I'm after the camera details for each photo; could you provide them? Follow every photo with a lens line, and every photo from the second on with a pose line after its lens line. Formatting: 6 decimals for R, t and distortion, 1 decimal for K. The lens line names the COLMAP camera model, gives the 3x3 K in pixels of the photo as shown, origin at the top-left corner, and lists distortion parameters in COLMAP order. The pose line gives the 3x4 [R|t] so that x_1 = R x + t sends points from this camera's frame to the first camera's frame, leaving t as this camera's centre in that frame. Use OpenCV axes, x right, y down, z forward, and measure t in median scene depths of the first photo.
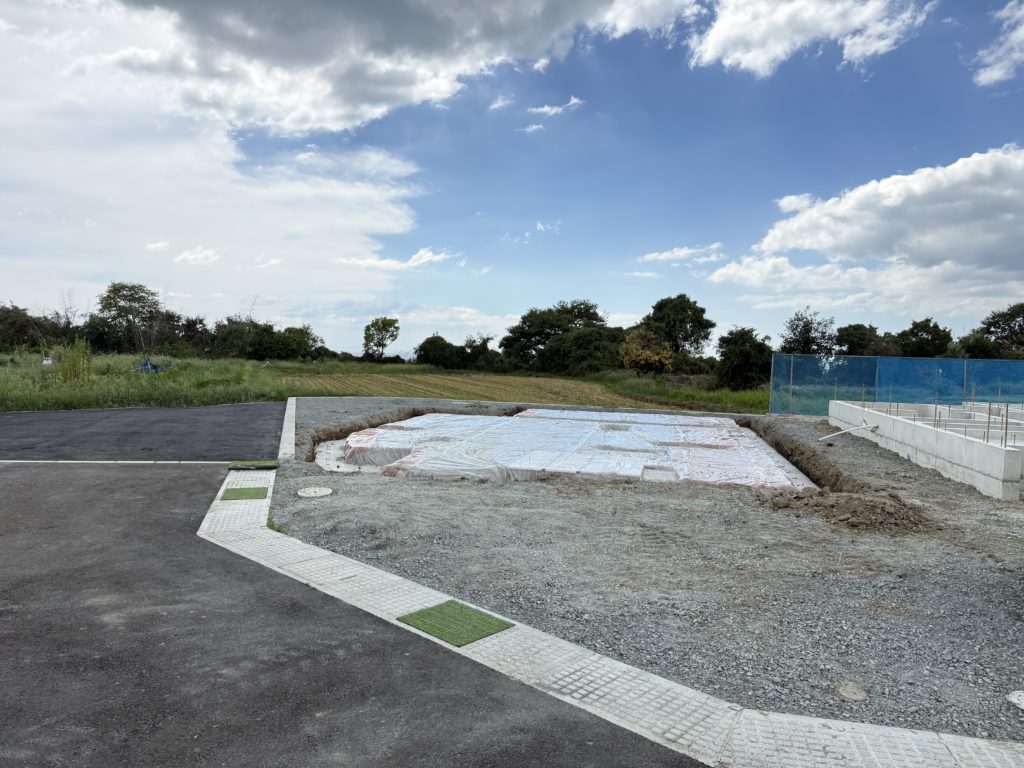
lens RADIAL K [[706.4, 0, 527.8], [0, 706.4, 385.8], [0, 0, 1]] dist [0.108038, -0.086155]
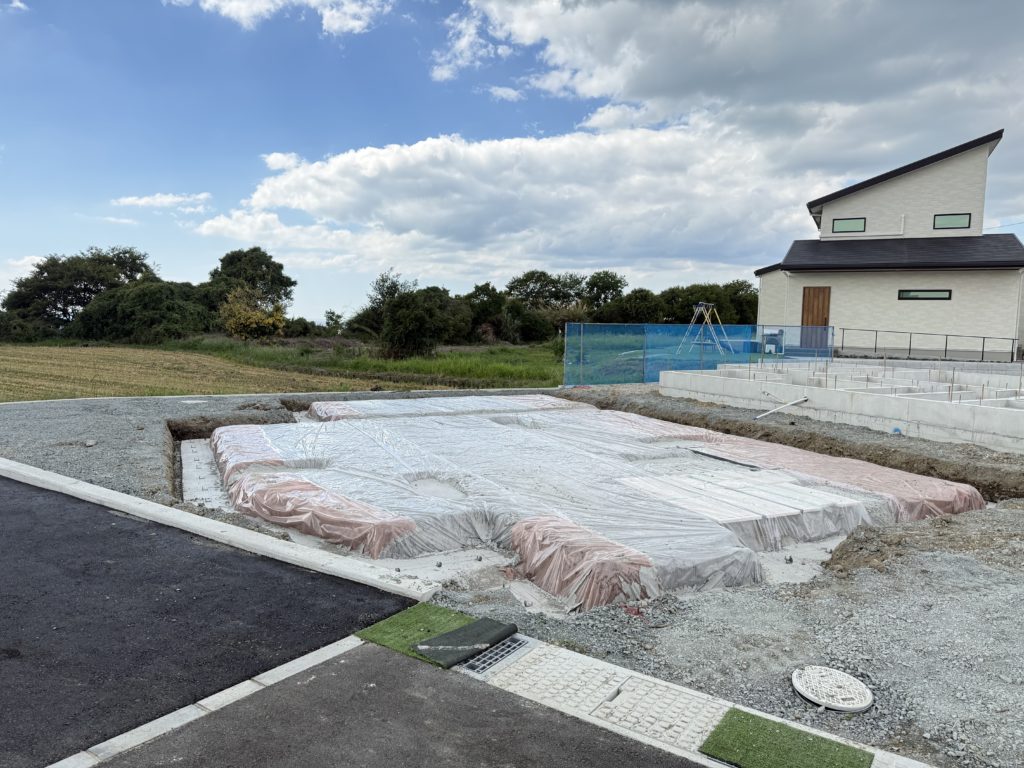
lens RADIAL K [[724.0, 0, 509.4], [0, 724.0, 368.2], [0, 0, 1]] dist [-0.005816, -0.002276]
pose [[0.795987, -0.049120, 0.603317, -0.081118], [0.028849, 0.998648, 0.043244, -0.007774], [-0.604625, -0.017016, 0.796328, 0.085156]]
